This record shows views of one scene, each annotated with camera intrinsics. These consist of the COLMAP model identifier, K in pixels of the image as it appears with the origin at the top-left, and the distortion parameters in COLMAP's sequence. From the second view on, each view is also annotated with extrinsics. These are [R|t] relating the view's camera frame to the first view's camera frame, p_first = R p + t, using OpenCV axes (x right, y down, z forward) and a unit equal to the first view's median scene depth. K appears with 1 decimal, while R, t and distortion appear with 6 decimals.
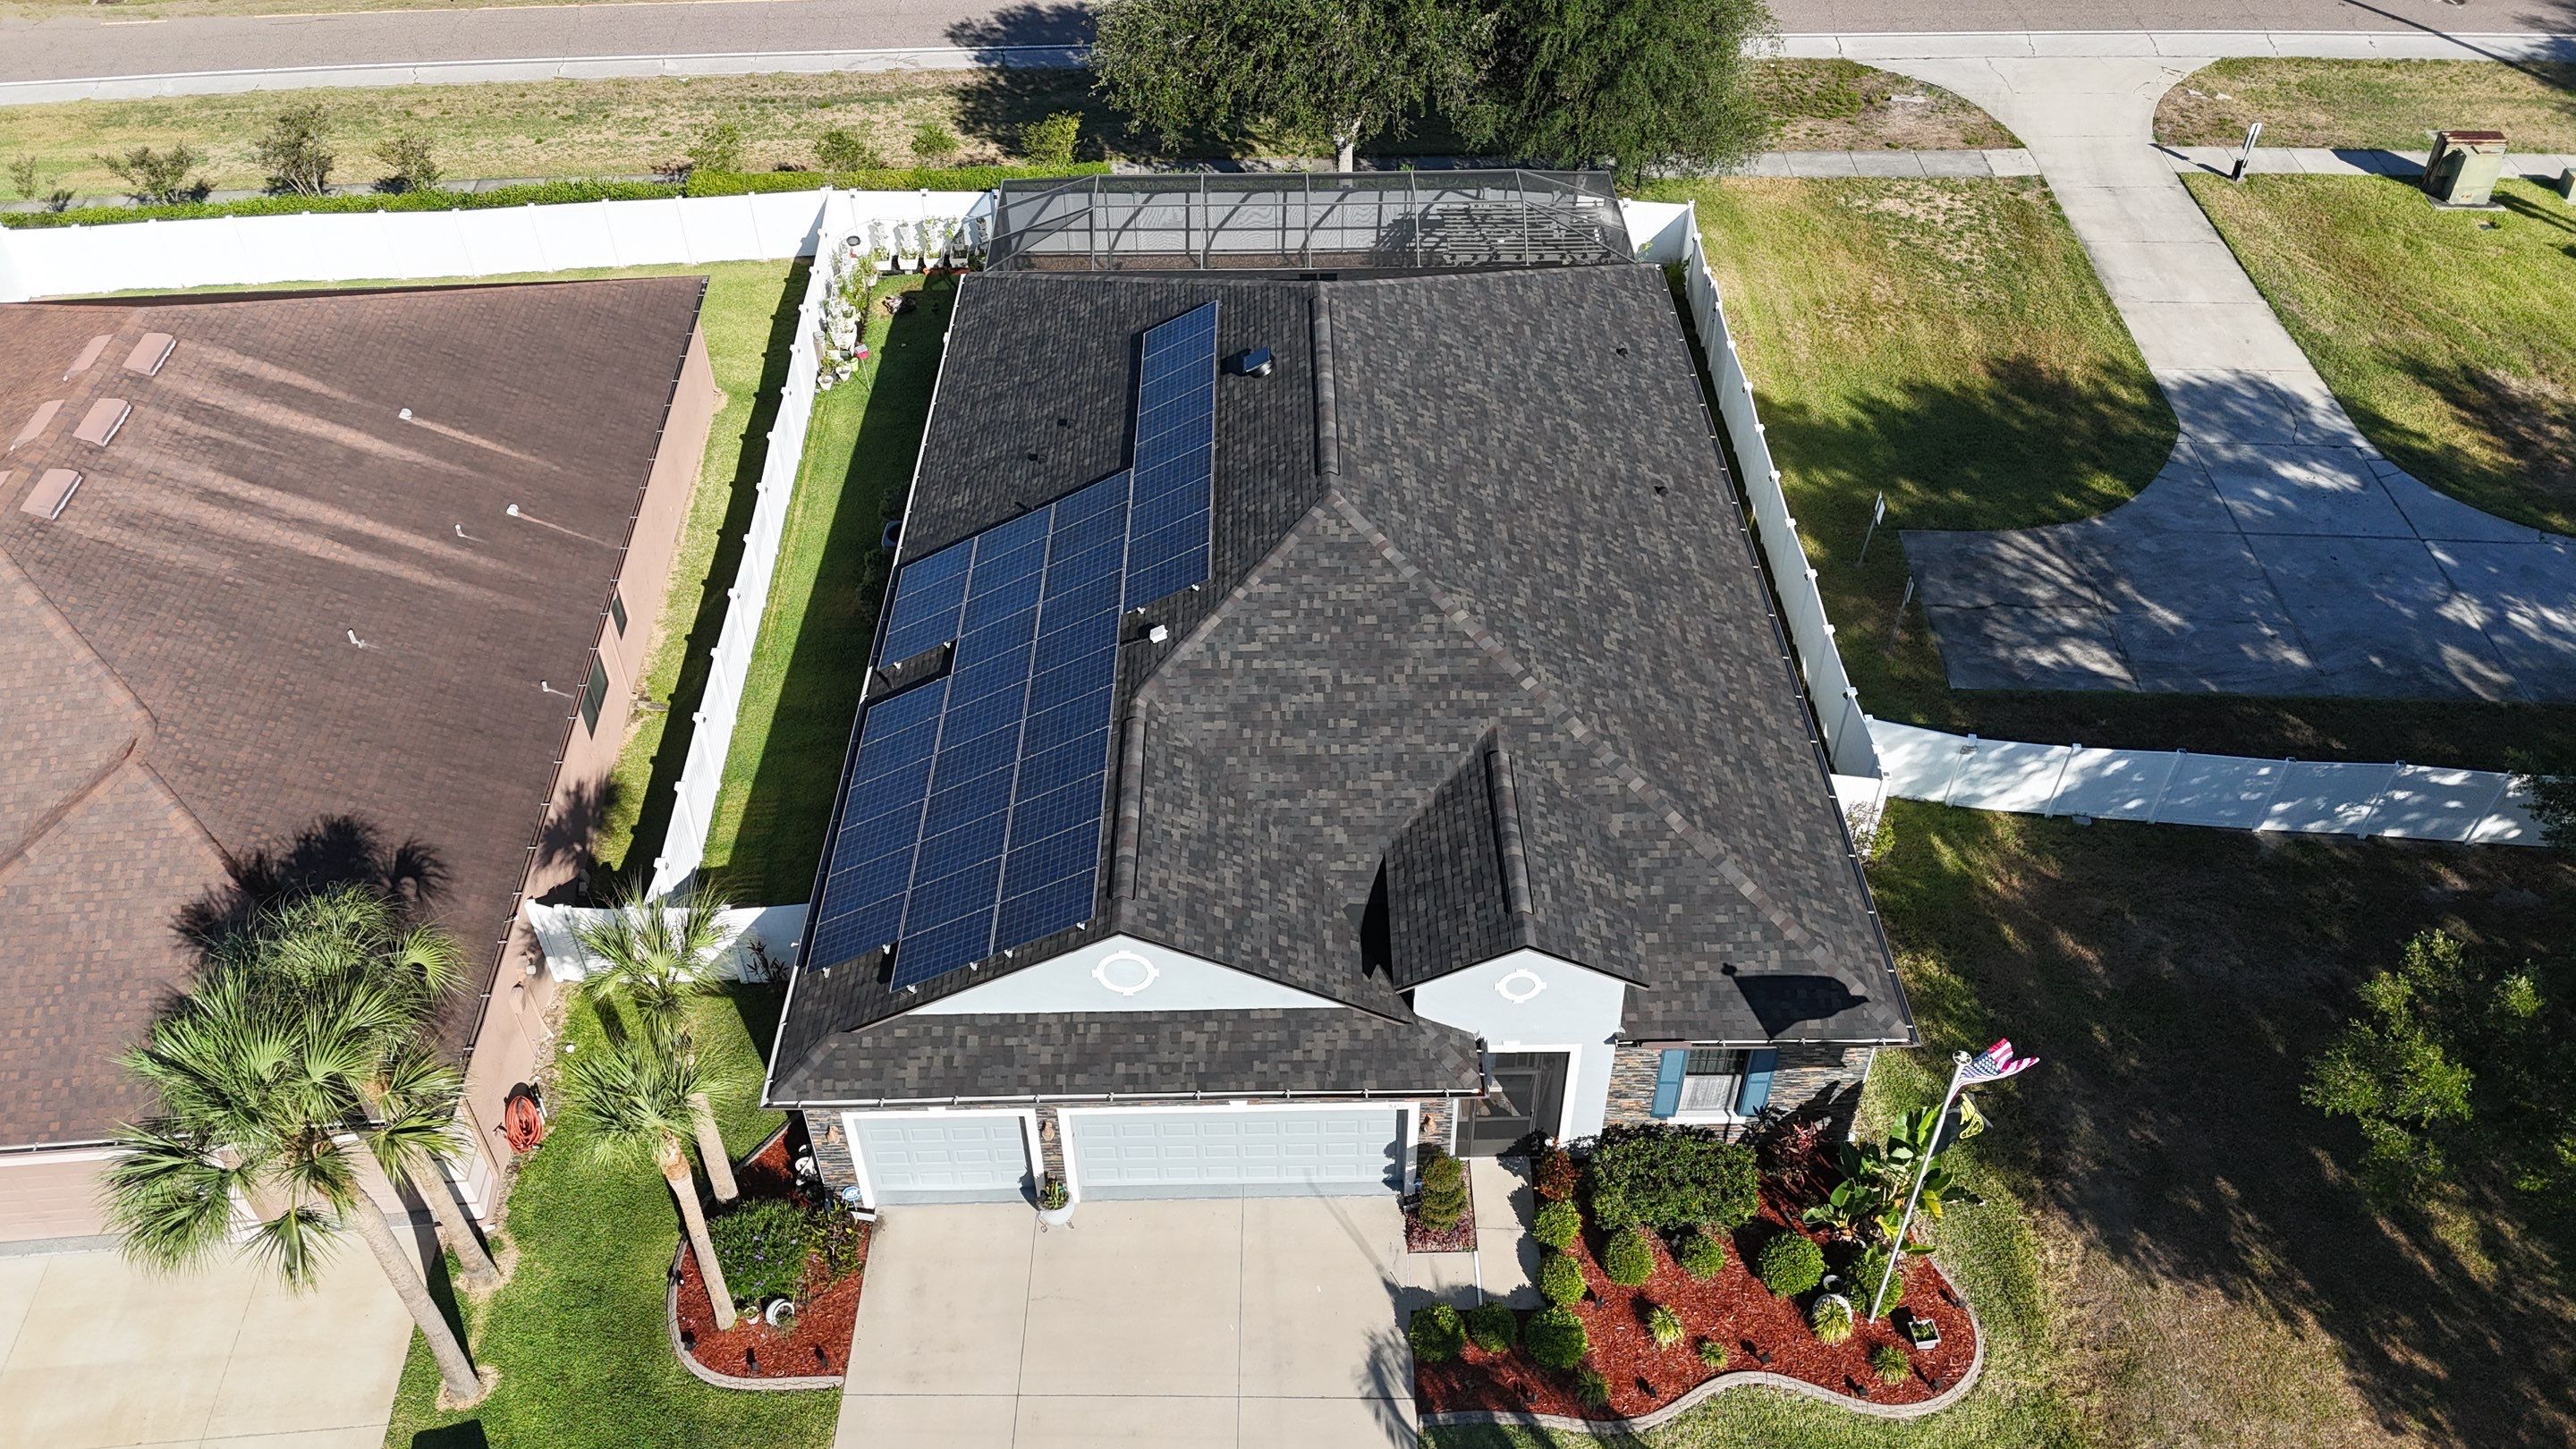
lens RADIAL K [[1890.0, 0, 1282.9], [0, 1890.0, 734.4], [0, 0, 1]] dist [0.060718, -0.046587]
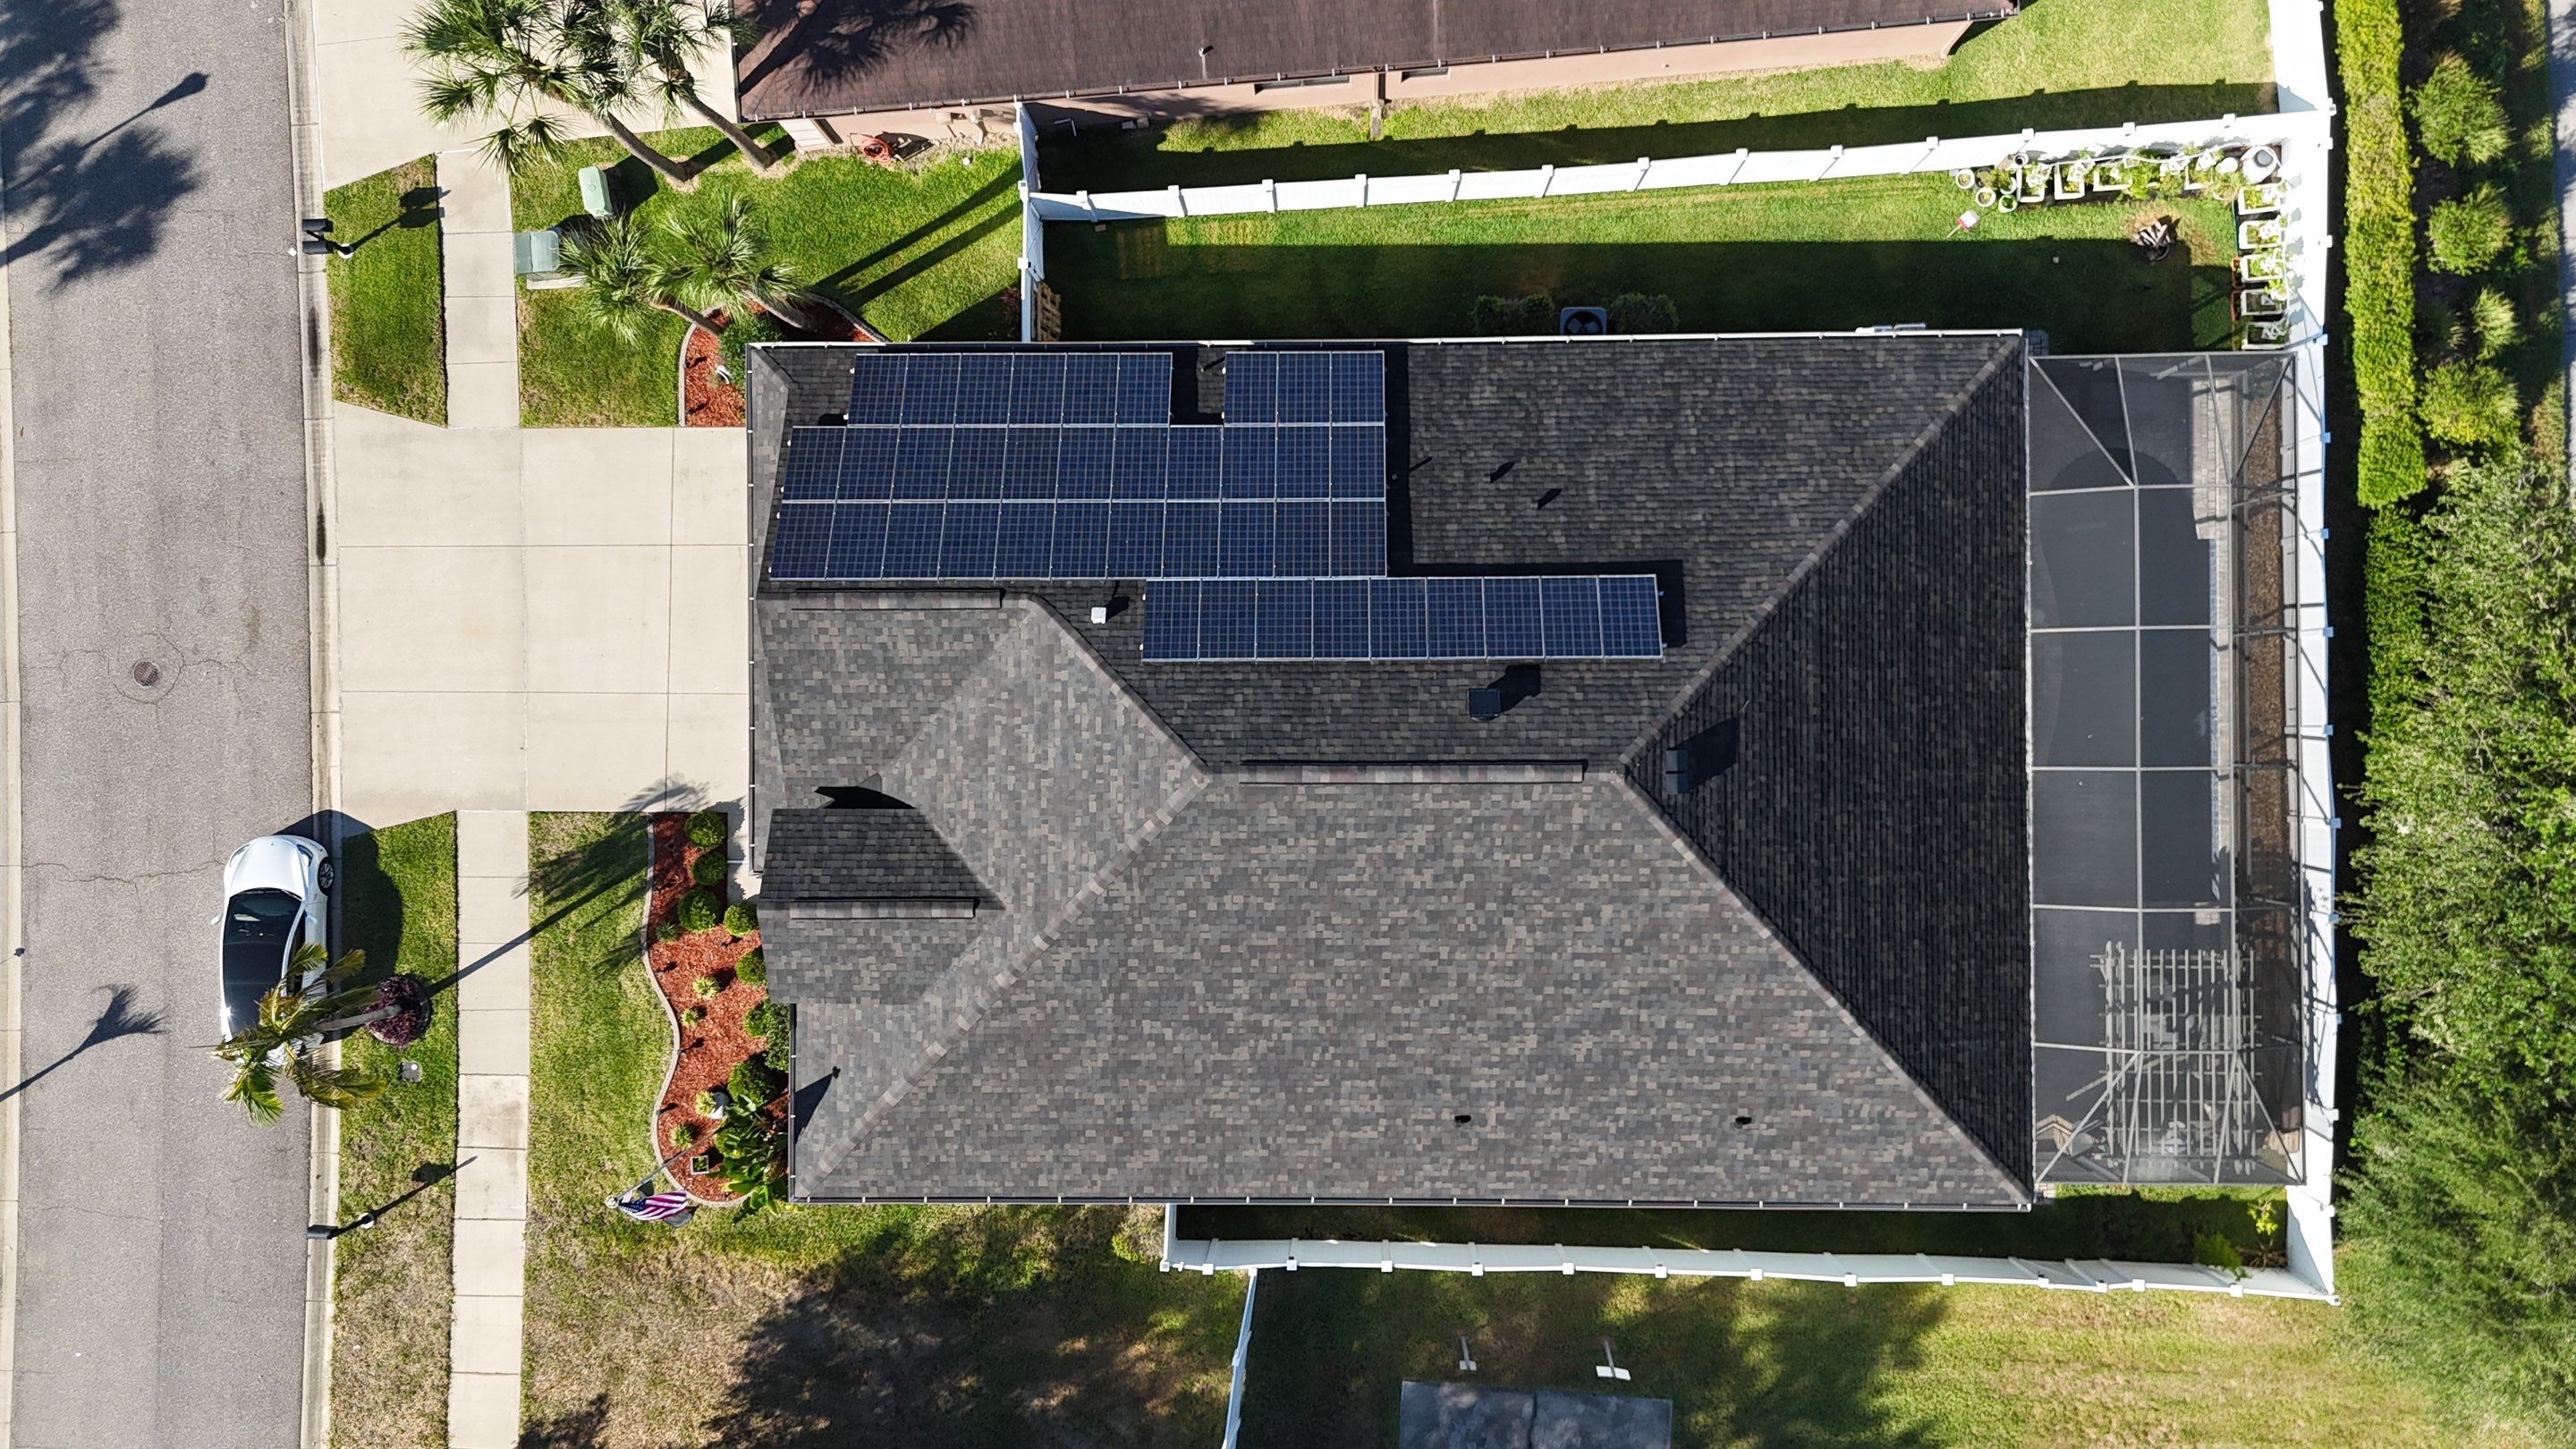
lens RADIAL K [[1890.0, 0, 1266.0], [0, 1890.0, 714.5], [0, 0, 1]] dist [0.060718, -0.046587]
pose [[-0.007804, 0.999957, -0.004967, -0.002560], [-0.635310, -0.001122, 0.772256, -0.840360], [0.772218, 0.009182, 0.635292, 0.318240]]
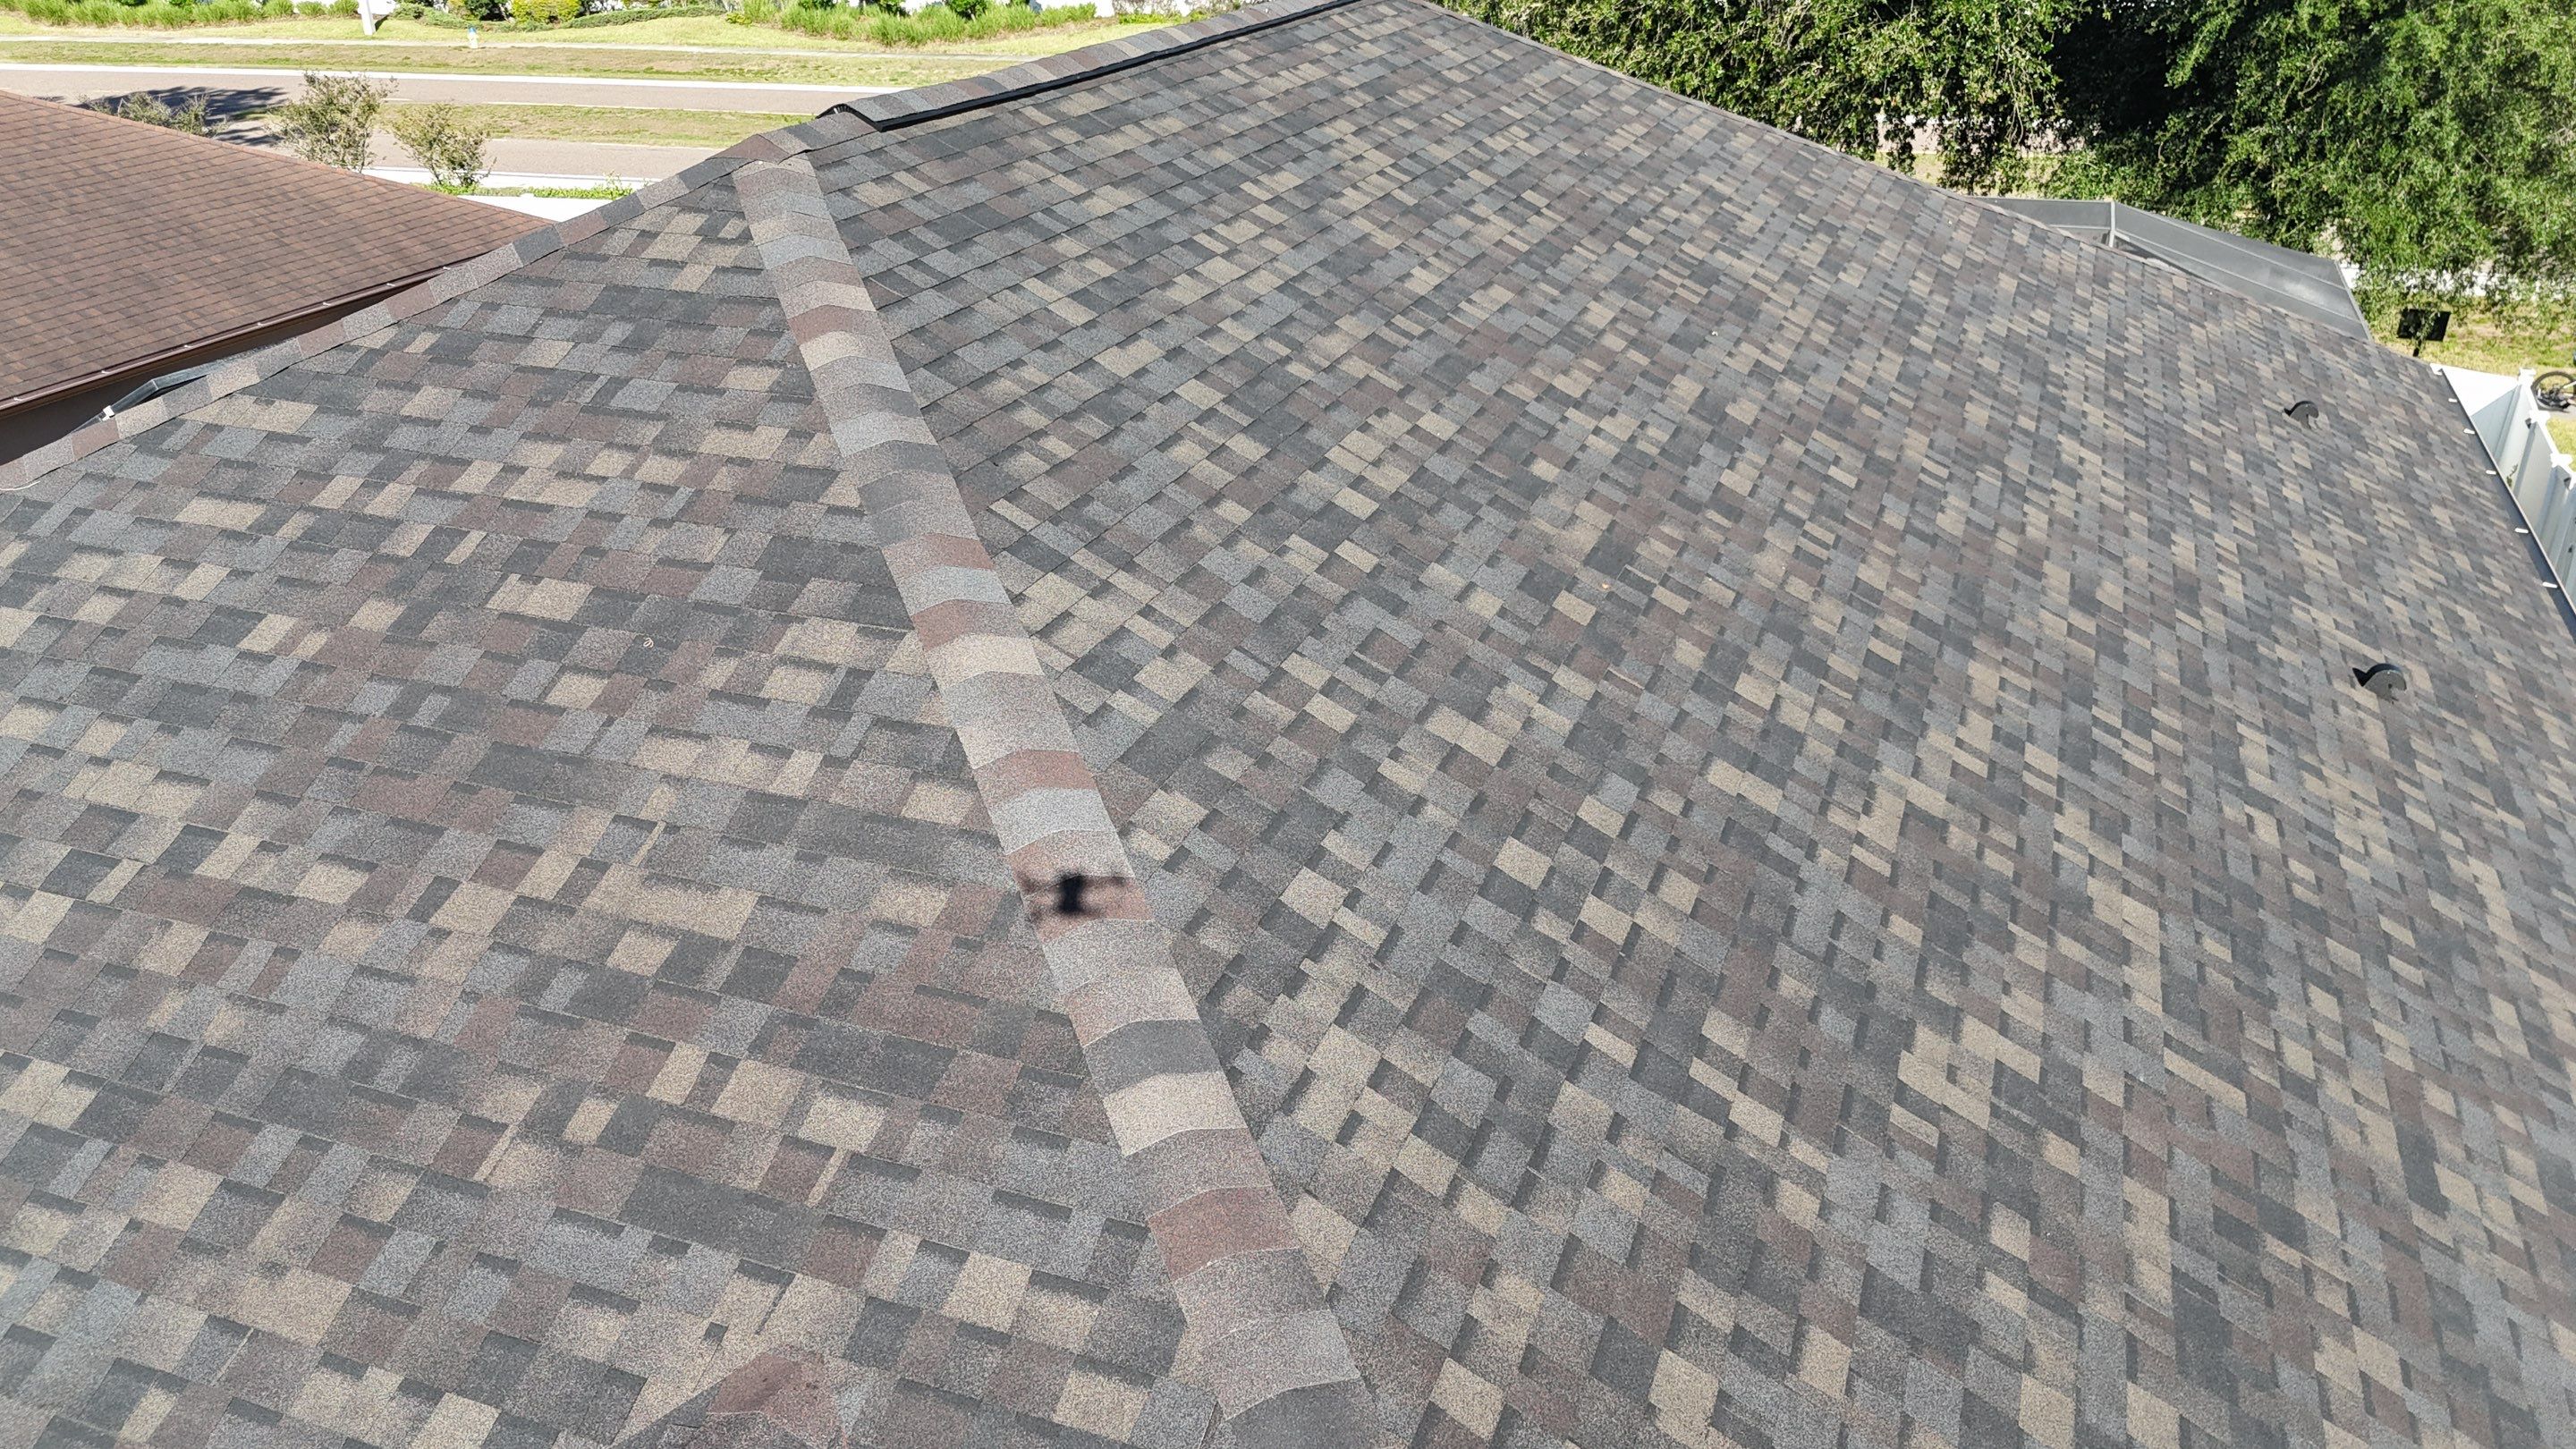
lens RADIAL K [[1890.0, 0, 1284.1], [0, 1890.0, 729.1], [0, 0, 1]] dist [0.060718, -0.046587]
pose [[0.926242, 0.161757, -0.340455, 0.153608], [-0.247591, 0.942146, -0.225962, -0.020420], [0.284207, 0.293589, 0.912706, 0.727452]]
